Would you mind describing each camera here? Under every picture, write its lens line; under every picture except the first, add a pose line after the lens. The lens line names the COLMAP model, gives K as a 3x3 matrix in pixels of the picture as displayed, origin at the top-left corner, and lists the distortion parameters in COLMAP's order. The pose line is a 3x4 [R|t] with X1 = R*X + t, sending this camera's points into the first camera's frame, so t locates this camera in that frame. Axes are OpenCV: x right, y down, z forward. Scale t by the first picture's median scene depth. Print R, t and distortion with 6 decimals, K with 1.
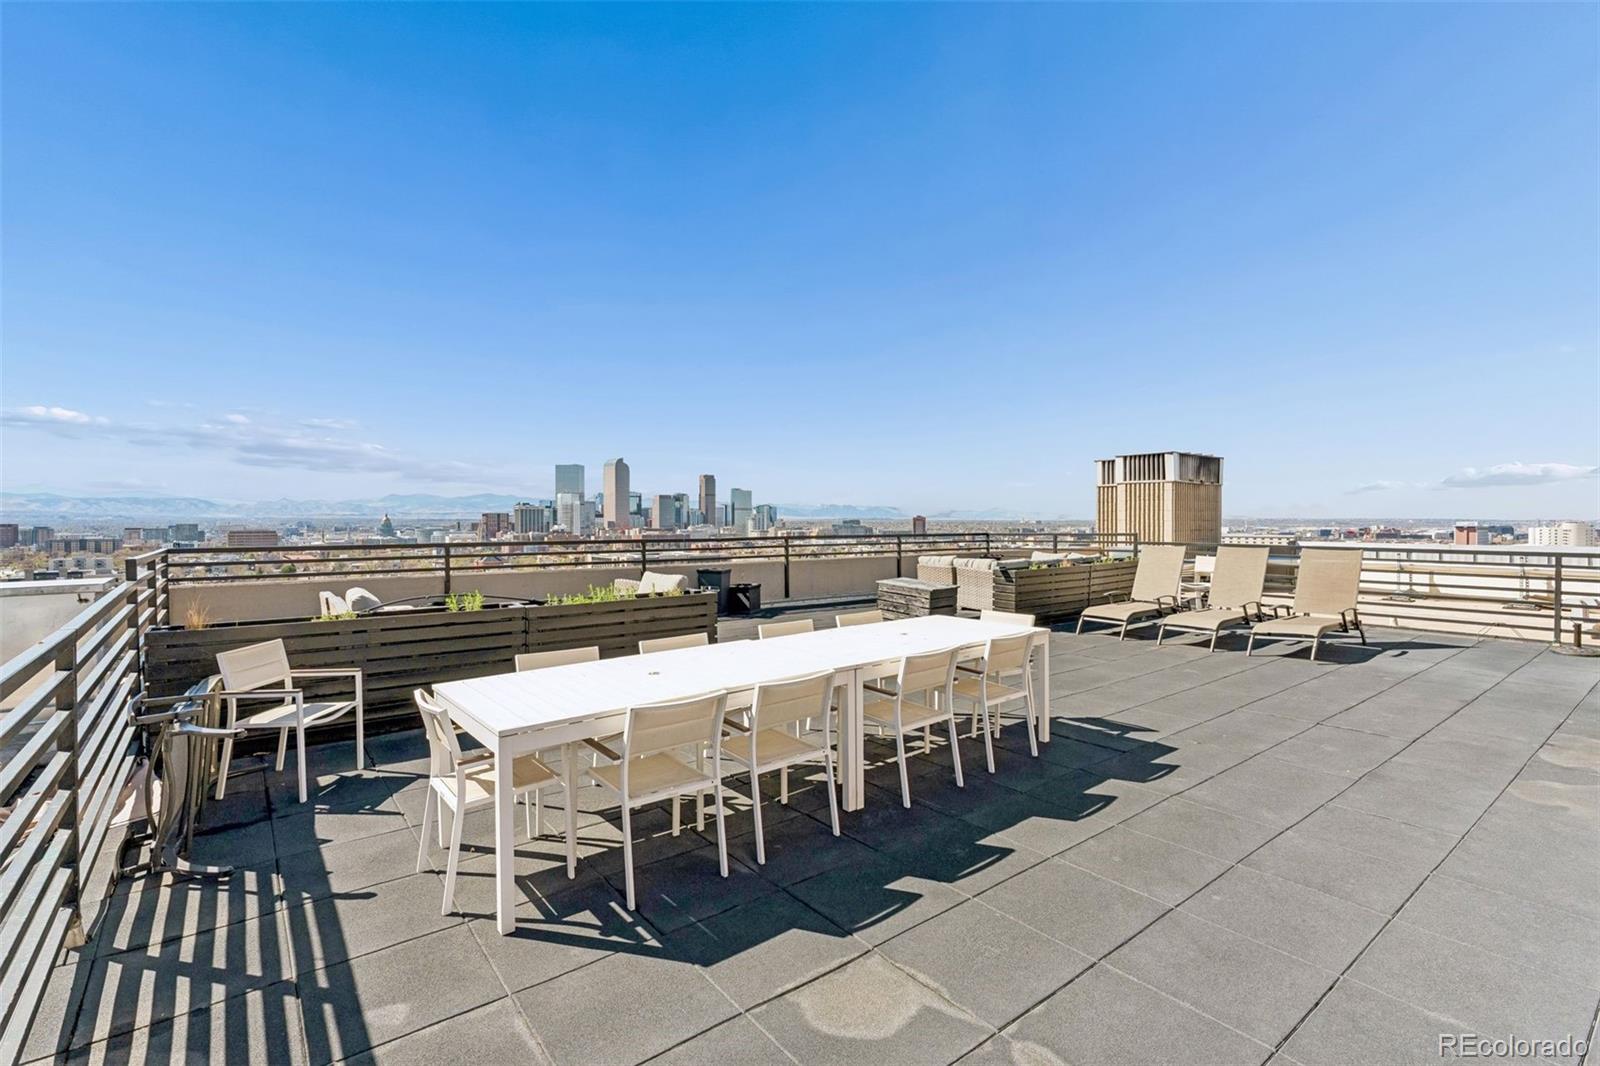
lens RADIAL K [[742.1, 0, 800.0], [0, 742.1, 533.0], [0, 0, 1]] dist [0.001007, 0.000092]
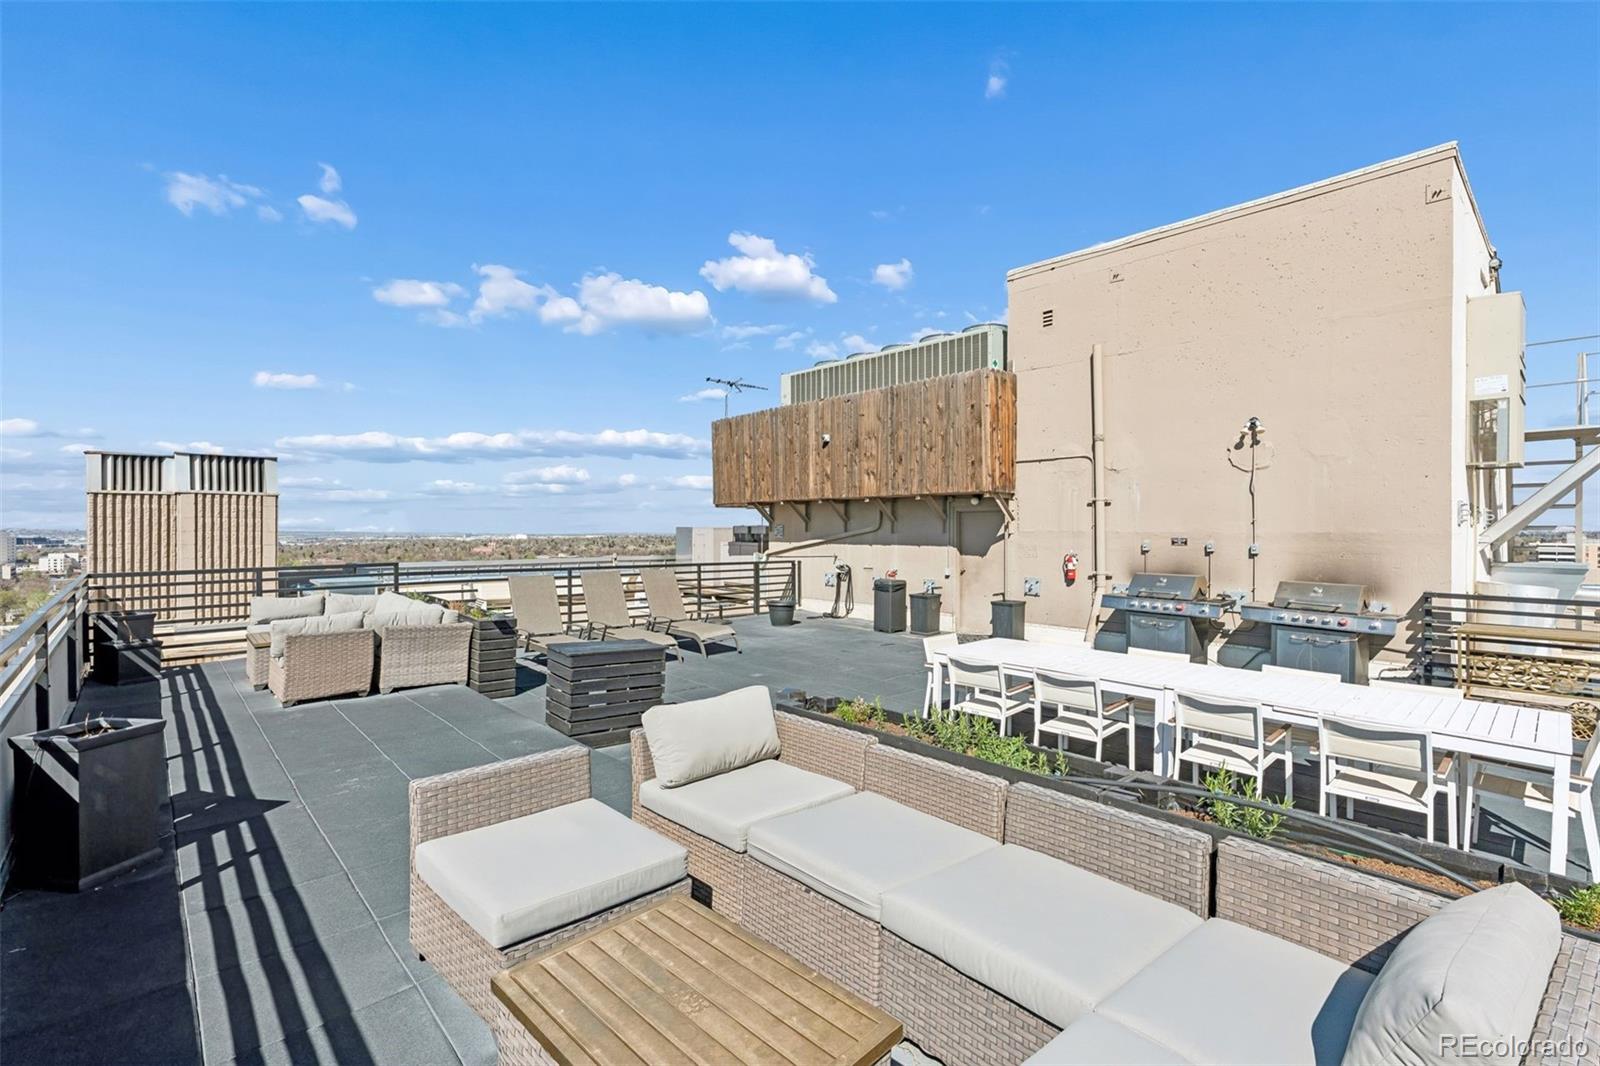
lens RADIAL K [[742.1, 0, 800.0], [0, 742.1, 533.0], [0, 0, 1]] dist [0.001007, 0.000092]
pose [[-0.101055, 0.002422, 0.994878, -0.864155], [0.018662, 0.999826, -0.000538, -0.047012], [-0.994706, 0.018512, -0.101083, 1.348723]]
